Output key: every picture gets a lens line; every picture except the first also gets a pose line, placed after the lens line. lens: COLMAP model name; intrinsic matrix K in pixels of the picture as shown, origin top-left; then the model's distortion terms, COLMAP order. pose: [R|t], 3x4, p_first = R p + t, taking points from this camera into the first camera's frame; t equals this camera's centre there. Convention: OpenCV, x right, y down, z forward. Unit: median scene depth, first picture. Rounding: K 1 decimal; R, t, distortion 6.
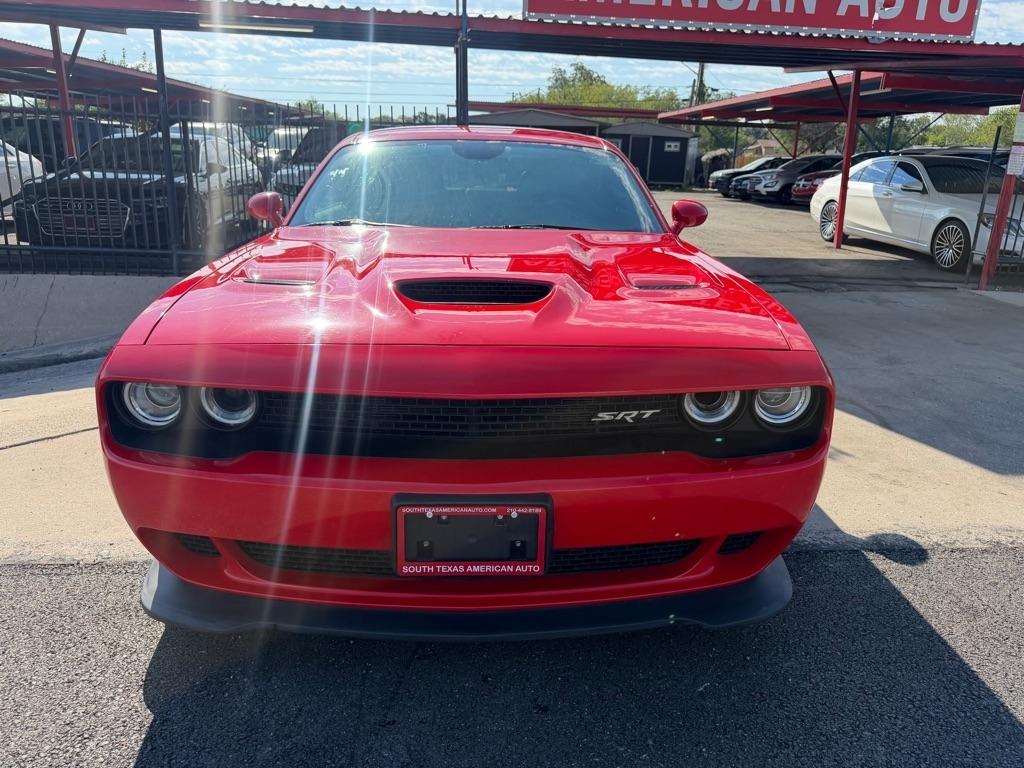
lens RADIAL K [[719.0, 0, 507.4], [0, 719.0, 383.2], [0, 0, 1]] dist [0.001918, -0.005546]
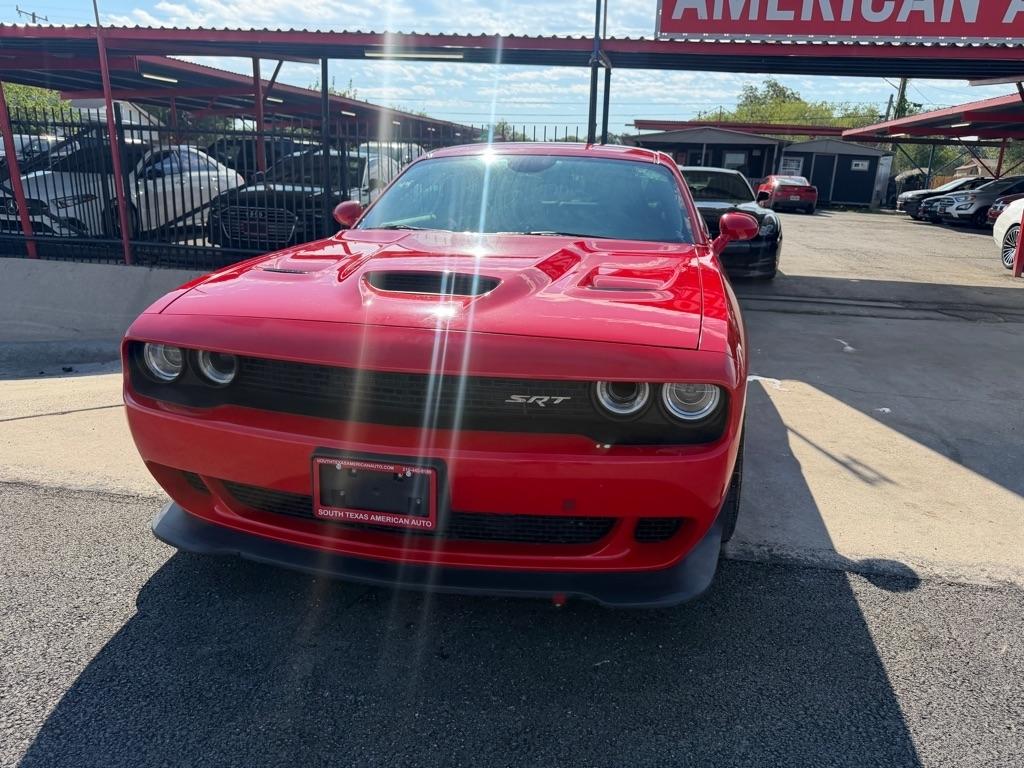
lens RADIAL K [[716.9, 0, 516.0], [0, 716.9, 380.8], [0, 0, 1]] dist [0.001818, -0.005911]
pose [[0.973239, 0.068104, -0.219471, 0.166220], [-0.073781, 0.997116, -0.017765, 0.016894], [0.217628, 0.033483, 0.975457, -0.033685]]
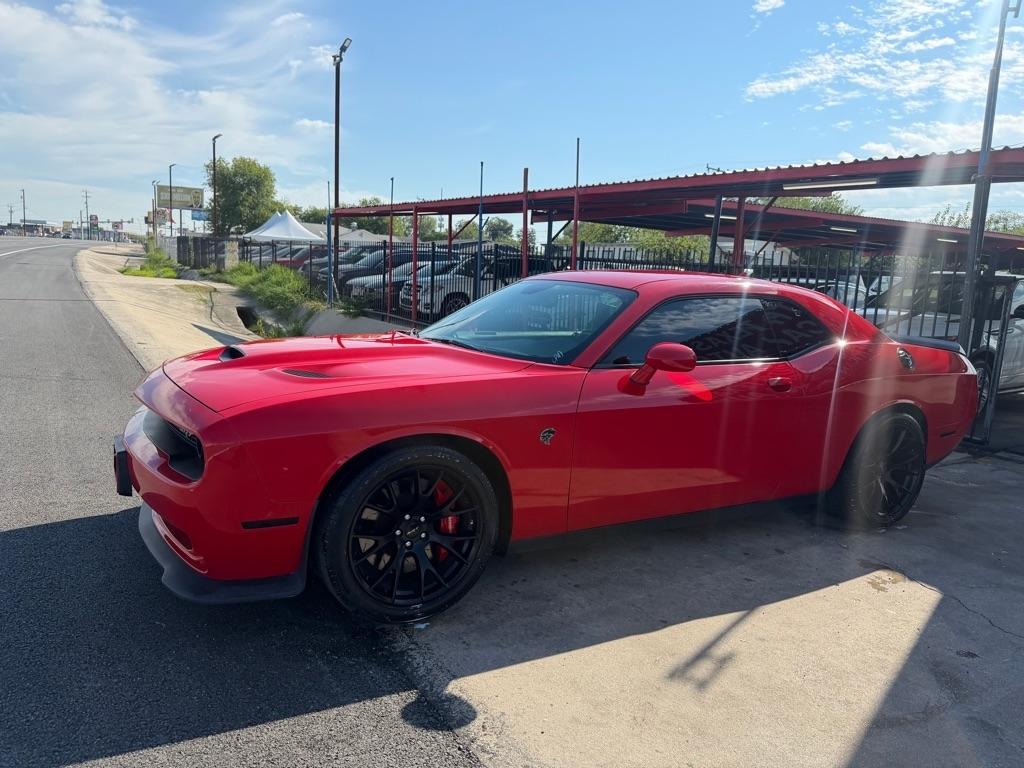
lens RADIAL K [[711.0, 0, 515.7], [0, 711.0, 381.4], [0, 0, 1]] dist [0.043052, -0.053159]
pose [[0.476396, 0.131874, -0.869285, 0.866436], [-0.299092, 0.954032, -0.019182, -0.115541], [0.826795, 0.269134, 0.493939, 0.348065]]
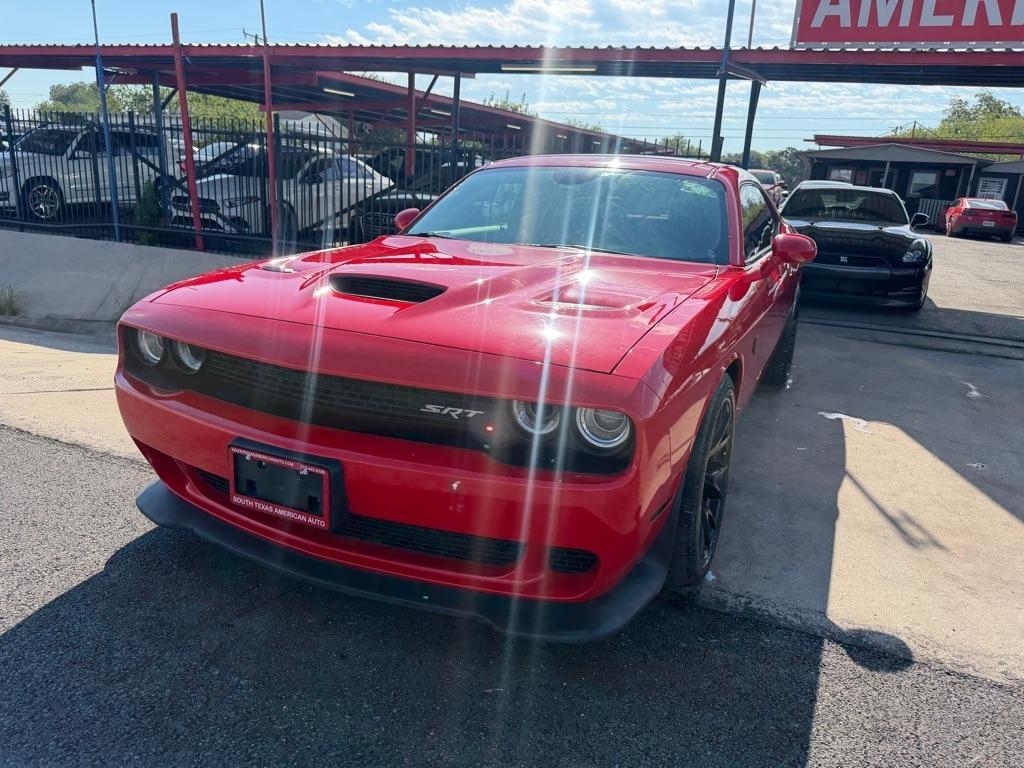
lens RADIAL K [[716.9, 0, 516.0], [0, 716.9, 380.8], [0, 0, 1]] dist [0.001818, -0.005911]
pose [[0.894655, 0.143507, -0.423083, 0.314330], [-0.162357, 0.986694, -0.008642, -0.003351], [0.416213, 0.076422, 0.906050, 0.027322]]
